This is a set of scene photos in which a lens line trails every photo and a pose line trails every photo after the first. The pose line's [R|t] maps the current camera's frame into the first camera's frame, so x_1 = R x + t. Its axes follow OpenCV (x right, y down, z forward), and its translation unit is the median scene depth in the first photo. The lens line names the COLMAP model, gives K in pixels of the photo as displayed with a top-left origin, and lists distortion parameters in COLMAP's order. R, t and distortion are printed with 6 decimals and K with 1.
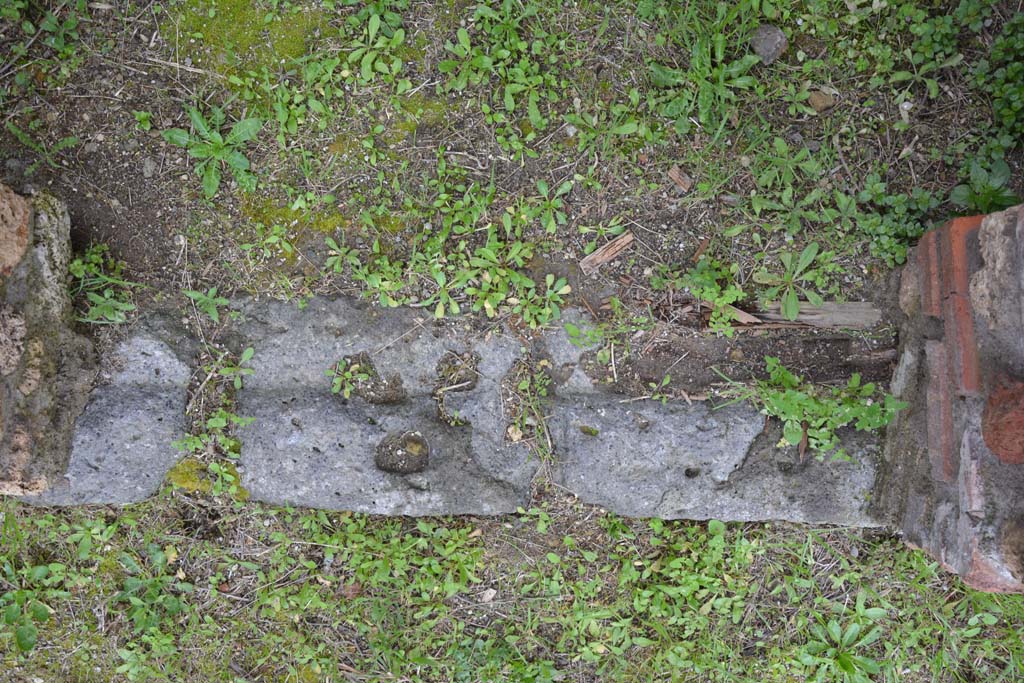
lens RADIAL K [[951.2, 0, 512.0], [0, 951.2, 341.5], [0, 0, 1]] dist [-0.117763, 0.190334]
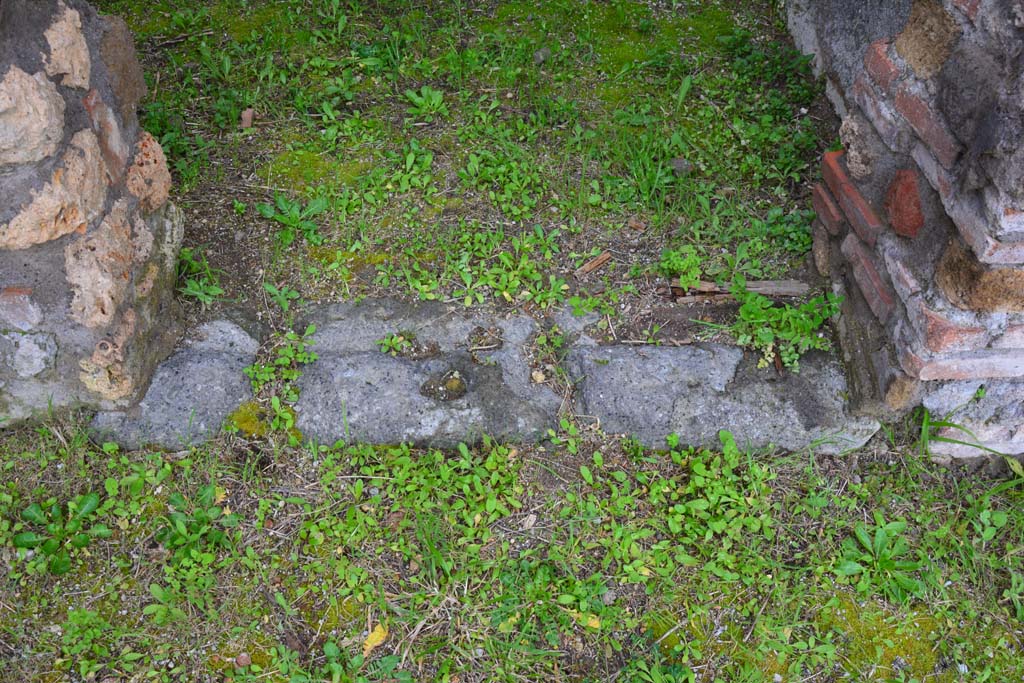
lens RADIAL K [[951.2, 0, 512.0], [0, 951.2, 341.5], [0, 0, 1]] dist [-0.117763, 0.190334]
pose [[0.994442, -0.038450, 0.098018, -0.143334], [0.094837, 0.731496, -0.675219, 0.858201], [-0.045737, 0.680761, 0.731076, 0.117453]]
